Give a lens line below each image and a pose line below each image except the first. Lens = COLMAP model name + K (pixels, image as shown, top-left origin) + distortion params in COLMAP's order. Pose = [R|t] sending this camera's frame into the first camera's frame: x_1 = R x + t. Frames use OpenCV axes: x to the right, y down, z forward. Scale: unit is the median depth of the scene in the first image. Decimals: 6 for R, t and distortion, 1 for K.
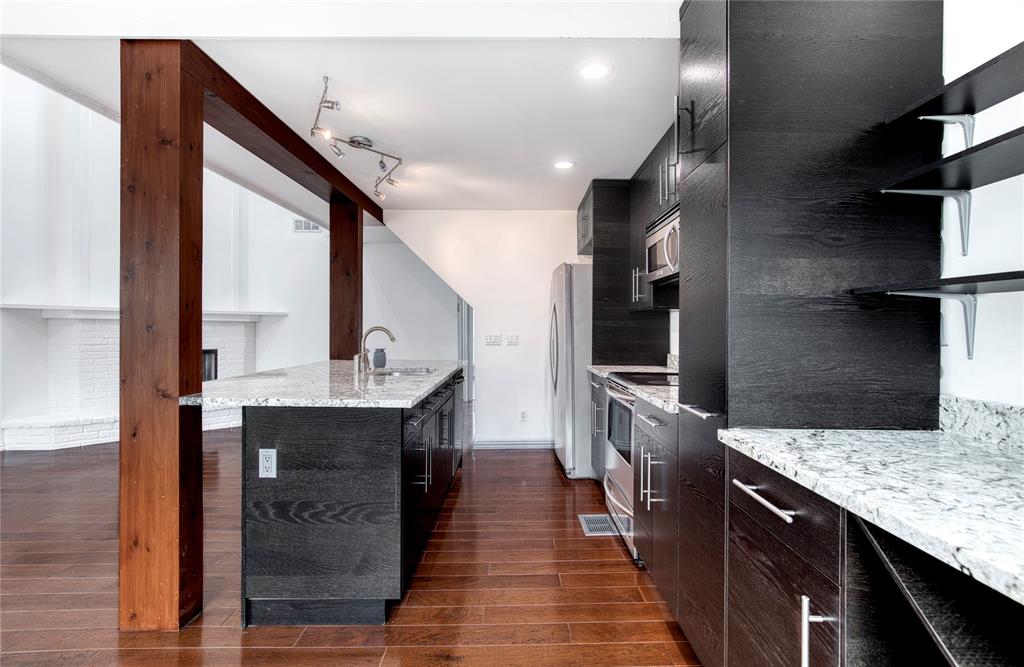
lens RADIAL K [[463.8, 0, 517.2], [0, 463.8, 327.2], [0, 0, 1]] dist [0.002465, 0.000991]
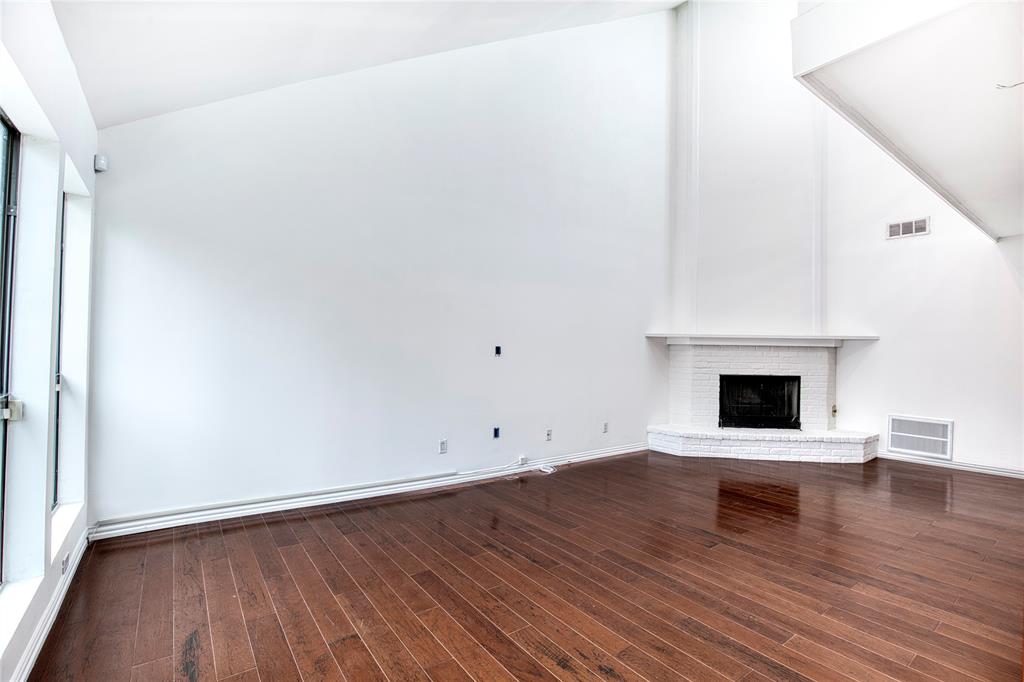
lens RADIAL K [[468.7, 0, 513.3], [0, 468.7, 342.0], [0, 0, 1]] dist [-0.028007, 0.001160]
pose [[0.589289, -0.007780, -0.807885, -0.727072], [-0.008109, 0.999846, -0.015544, -0.008727], [0.807882, 0.015711, 0.589135, -0.096709]]
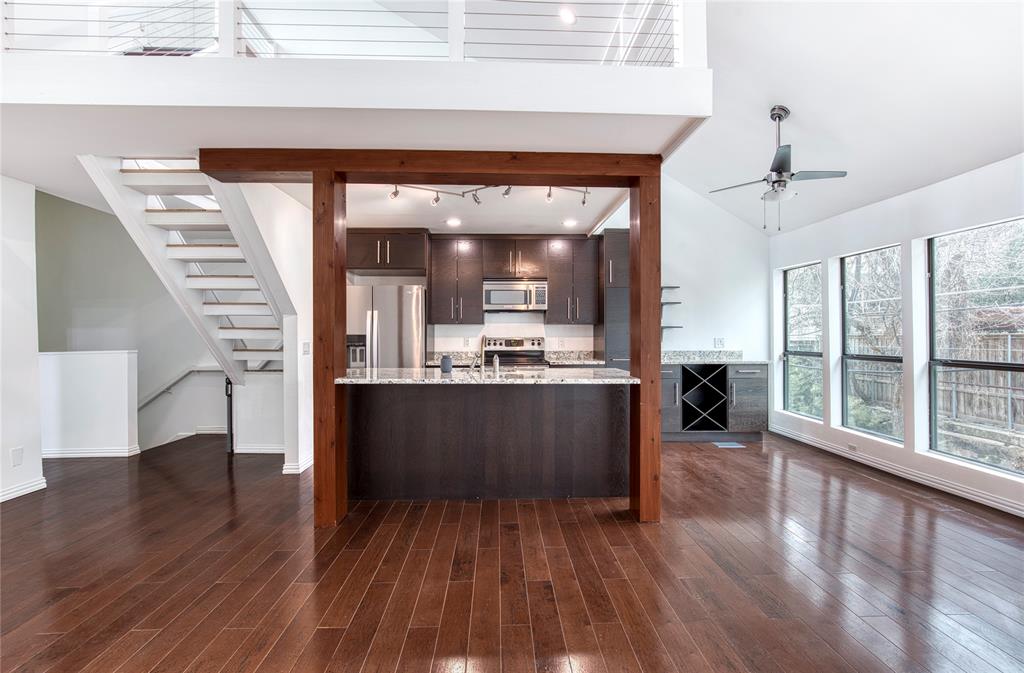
lens RADIAL K [[464.0, 0, 504.4], [0, 464.0, 339.0], [0, 0, 1]] dist [-0.013849, 0.000037]
pose [[-0.019080, -0.012726, 0.999737, -2.408454], [-0.002370, 0.999917, 0.012683, -0.010776], [-0.999815, -0.002127, -0.019108, 1.547099]]
